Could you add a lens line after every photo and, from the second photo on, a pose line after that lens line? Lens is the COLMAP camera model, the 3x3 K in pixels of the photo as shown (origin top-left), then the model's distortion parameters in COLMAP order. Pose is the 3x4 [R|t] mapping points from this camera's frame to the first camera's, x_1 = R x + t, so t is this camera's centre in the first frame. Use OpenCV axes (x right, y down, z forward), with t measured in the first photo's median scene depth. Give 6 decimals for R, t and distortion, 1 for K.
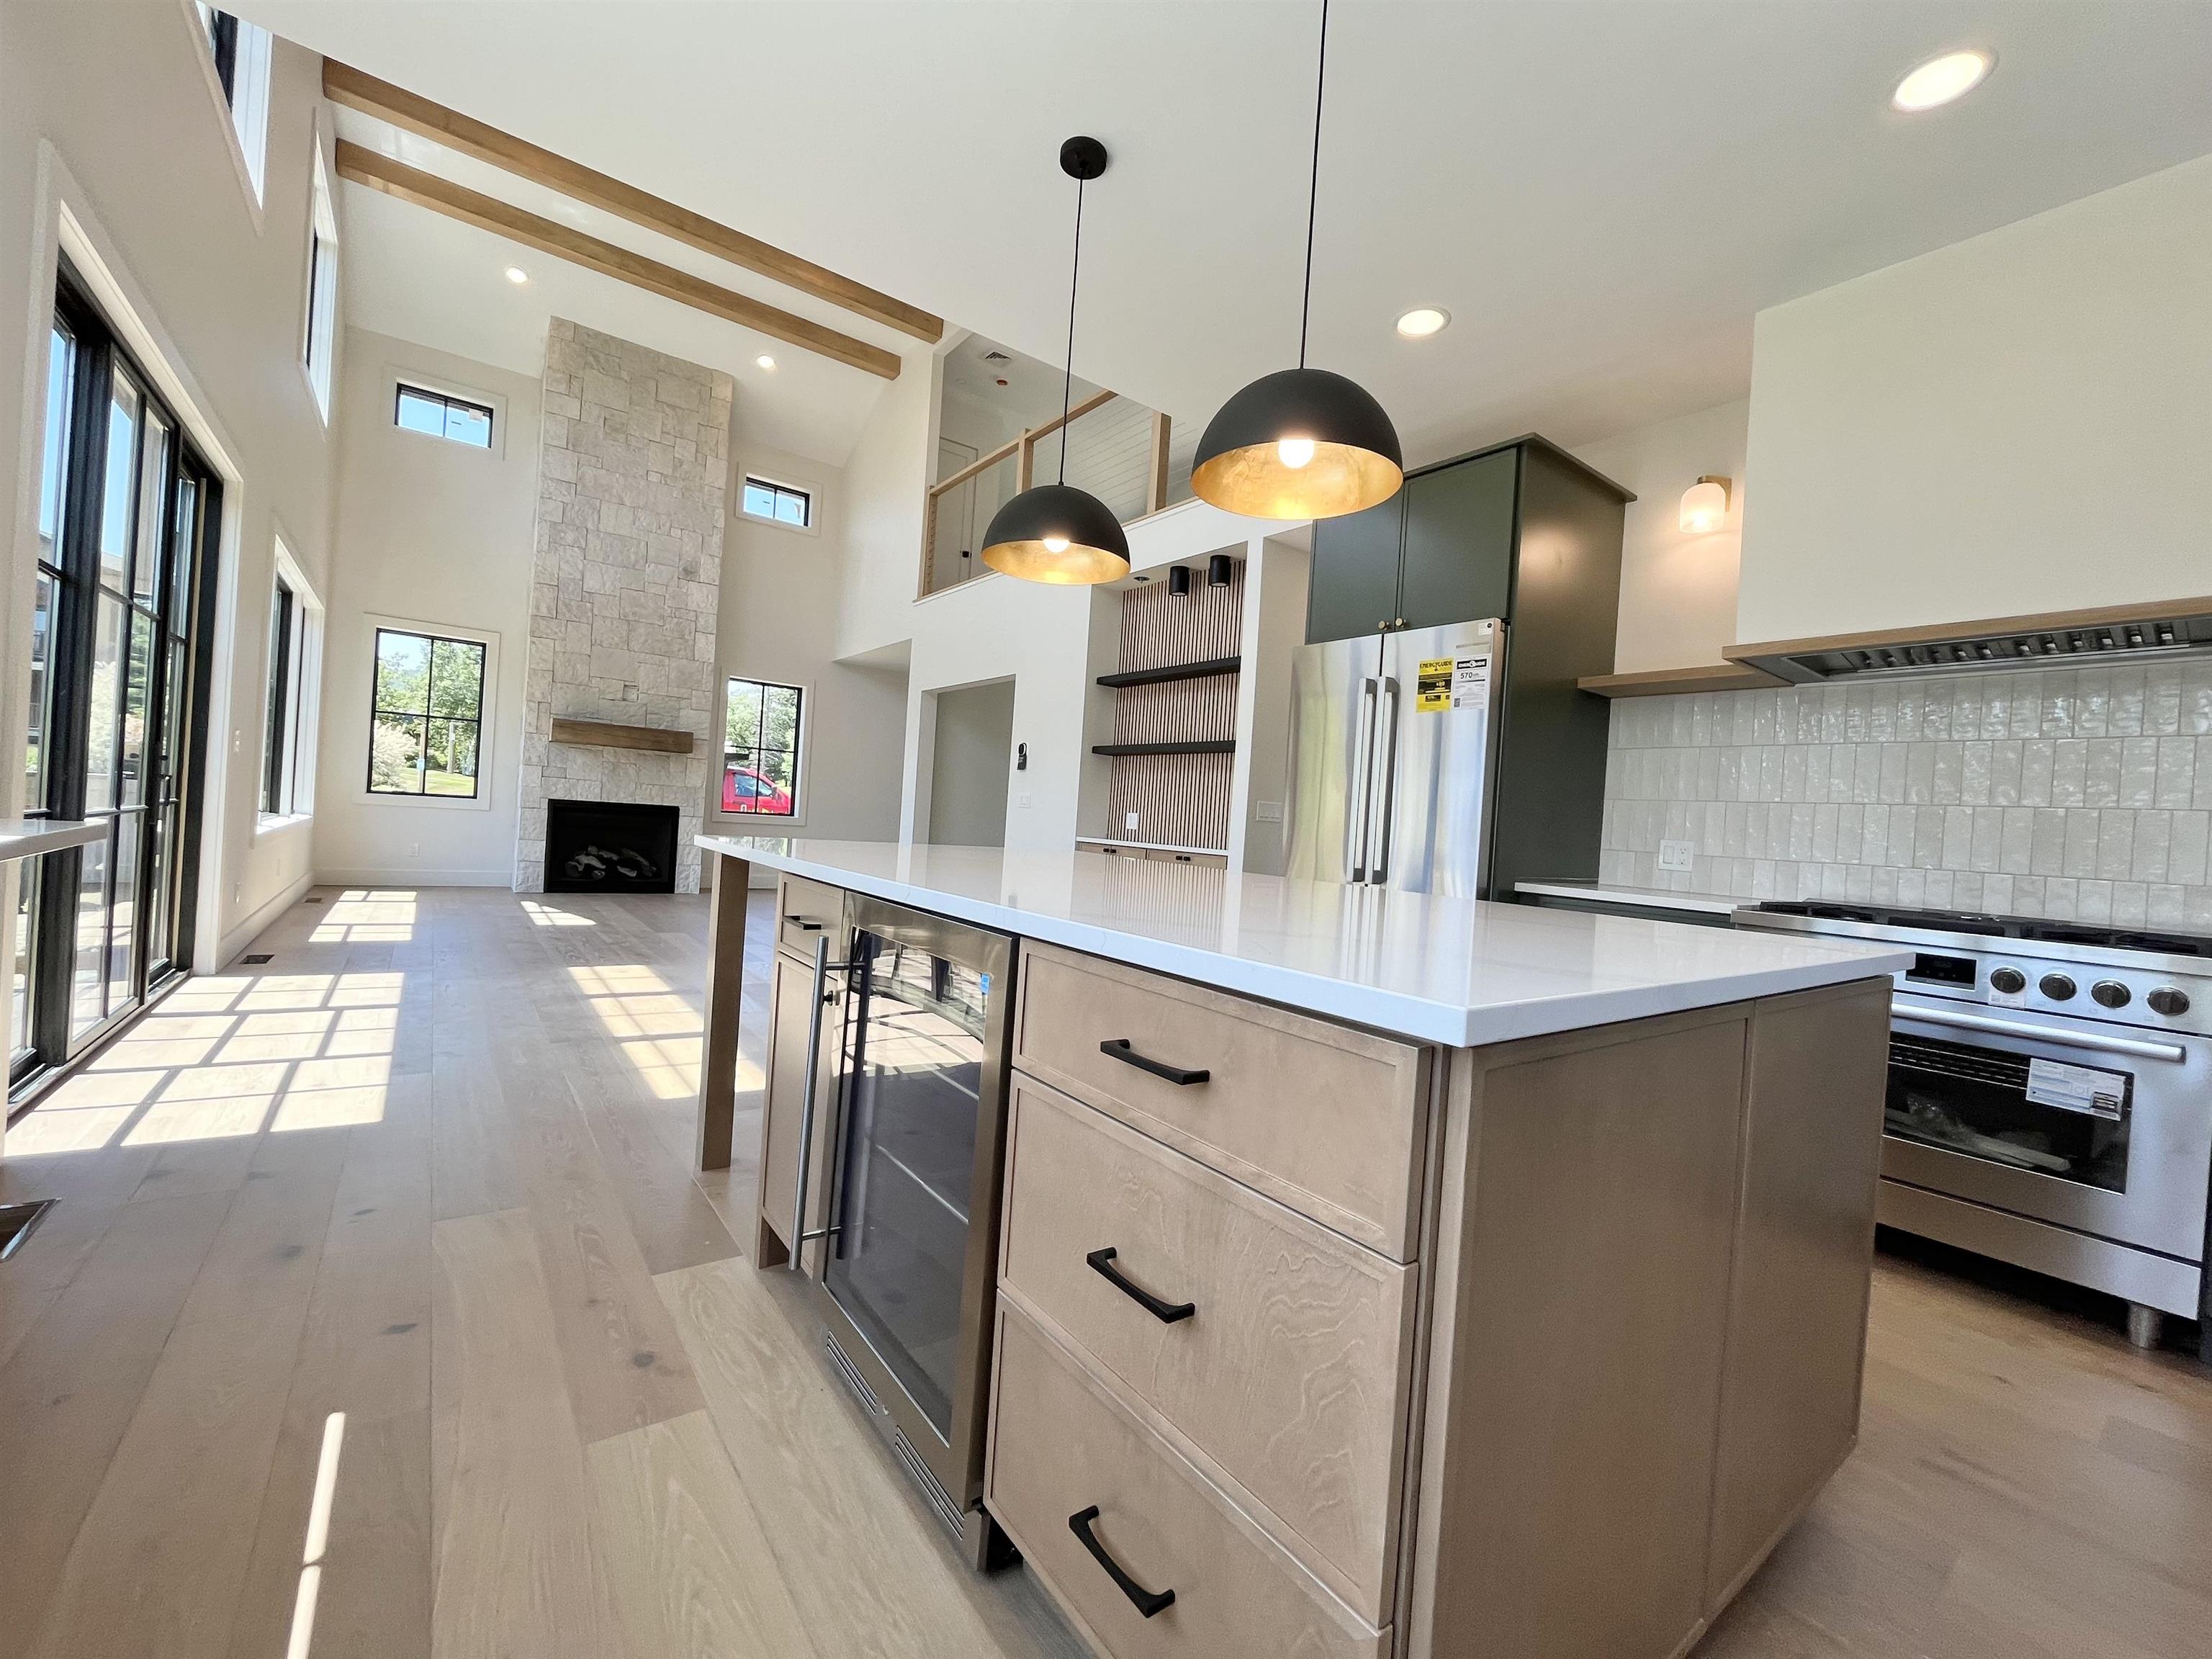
lens RADIAL K [[897.8, 0, 1108.9], [0, 897.8, 823.5], [0, 0, 1]] dist [-0.004030, -0.000690]
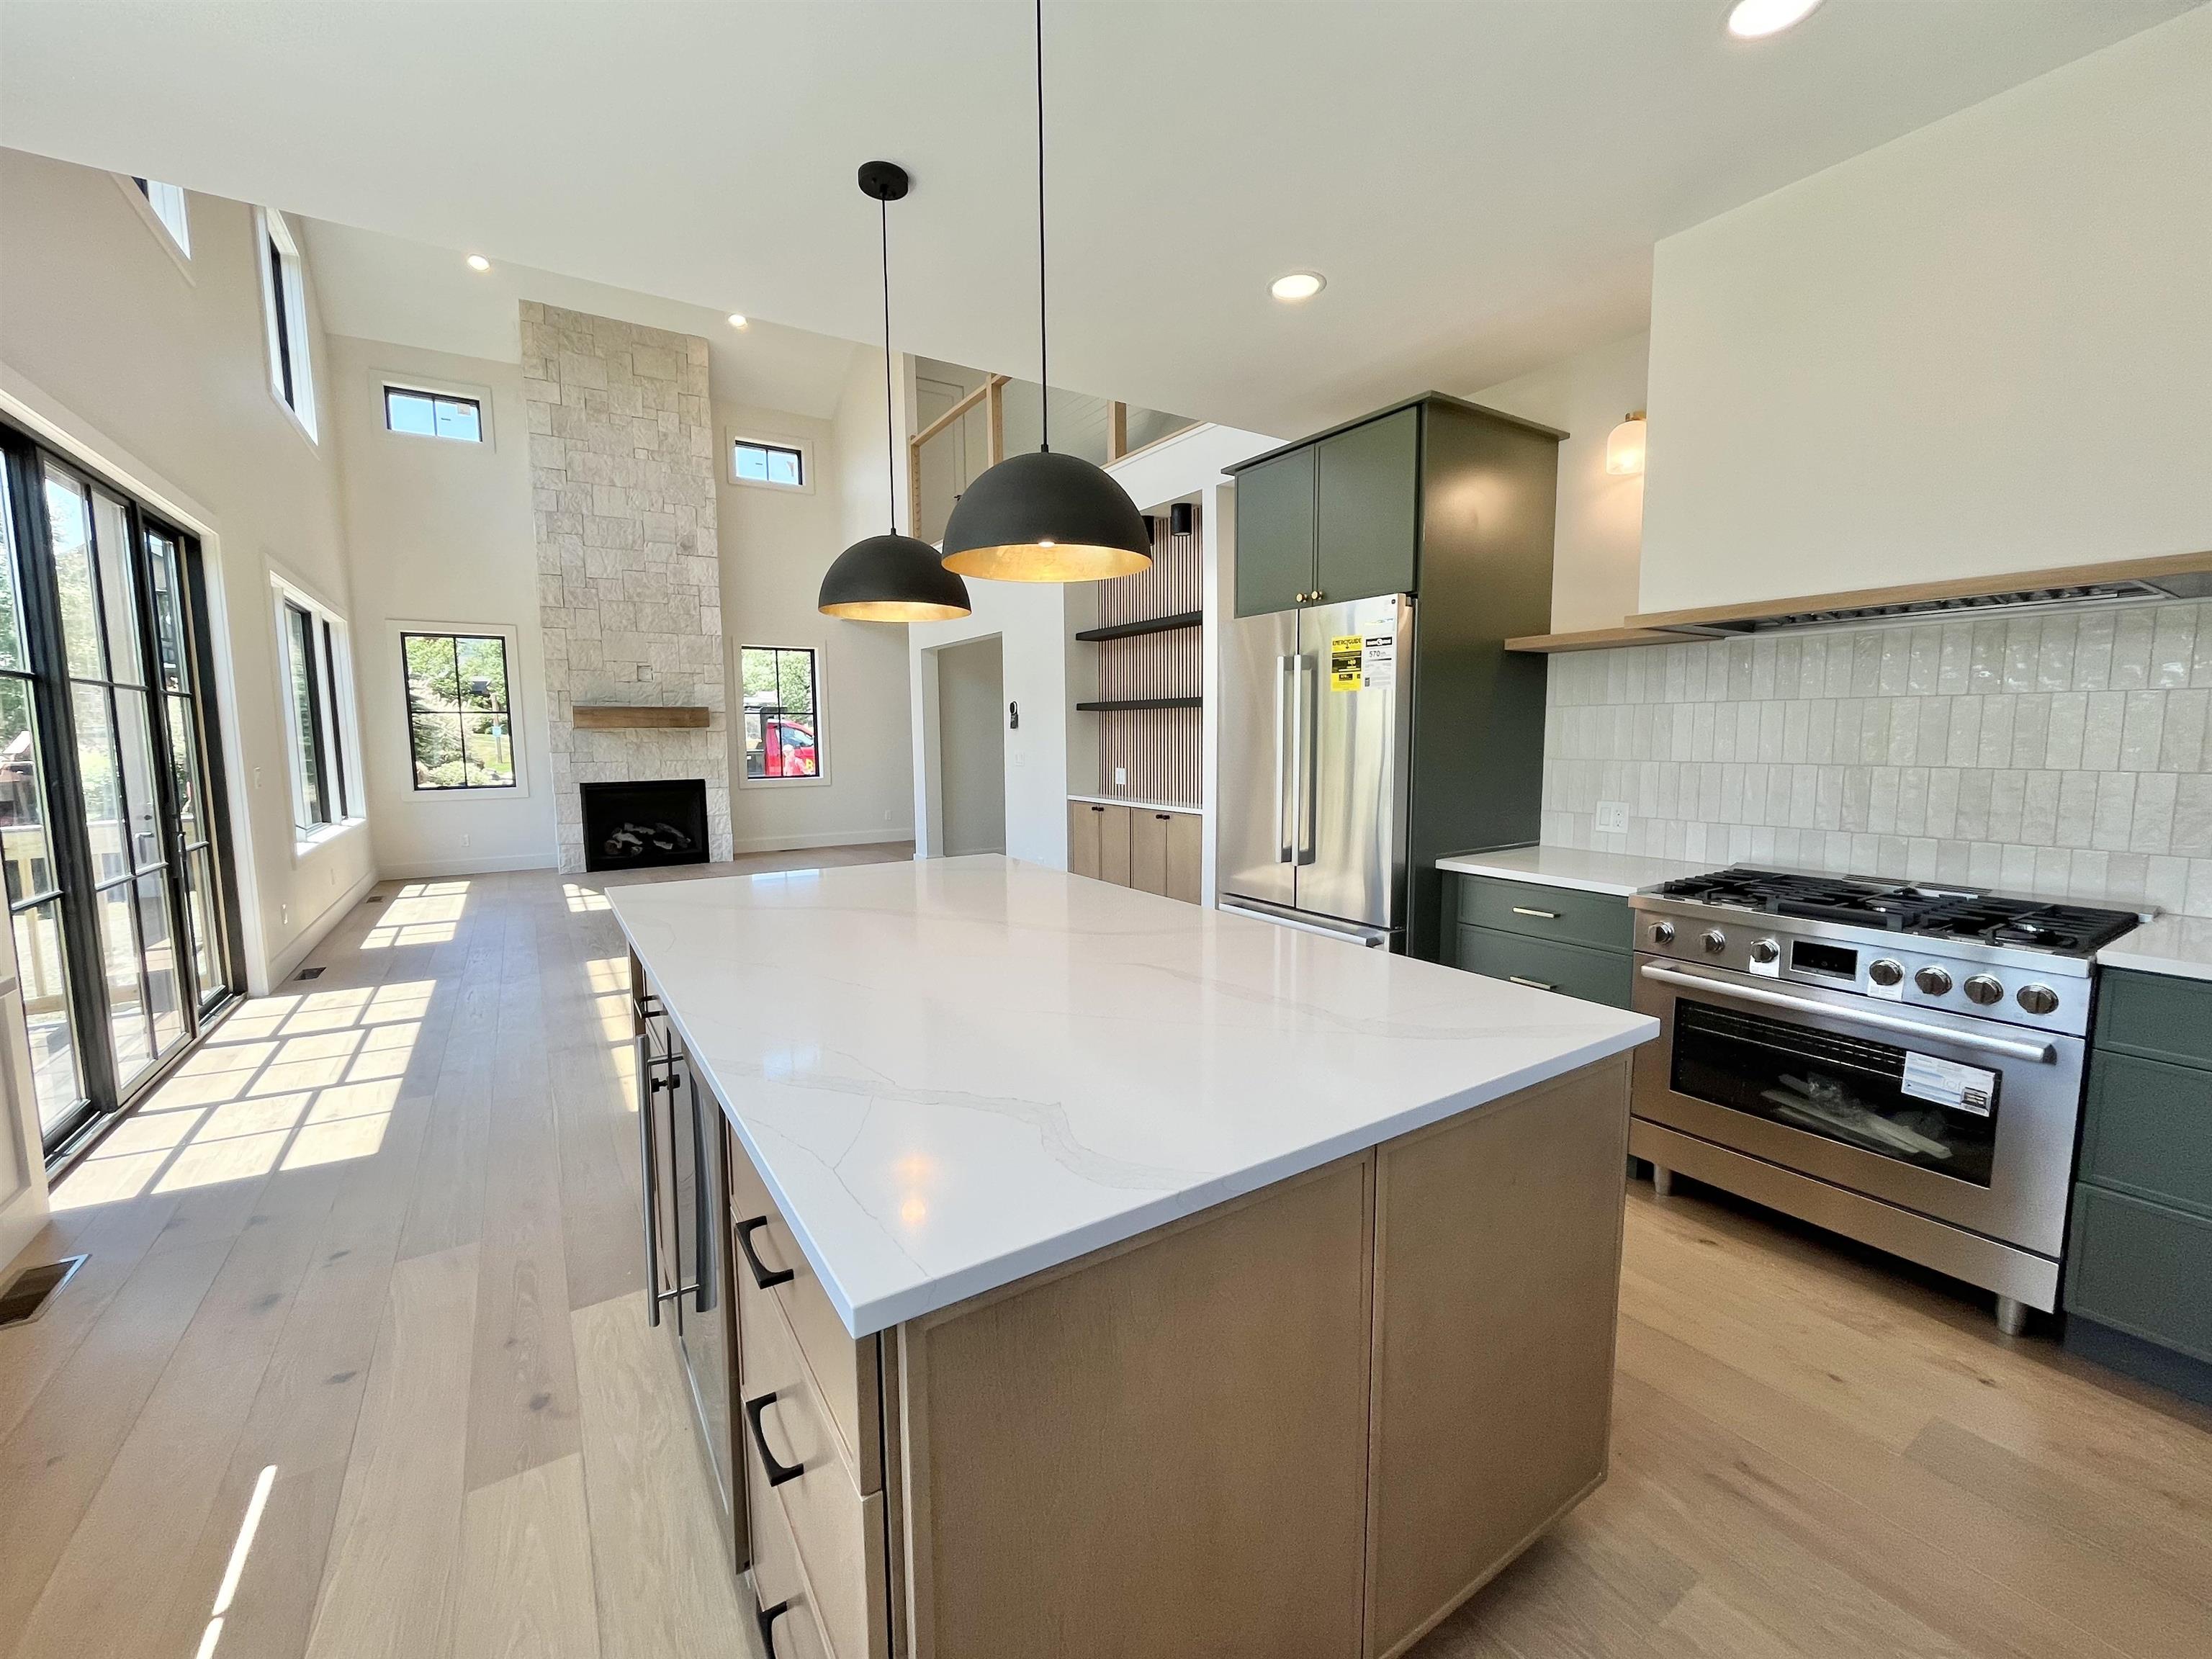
lens RADIAL K [[897.8, 0, 1108.9], [0, 897.8, 823.5], [0, 0, 1]] dist [-0.004030, -0.000690]
pose [[0.995040, -0.066301, -0.074155, 0.158520], [0.073277, 0.992711, 0.095682, -0.089151], [0.067271, -0.100641, 0.992646, -0.003279]]
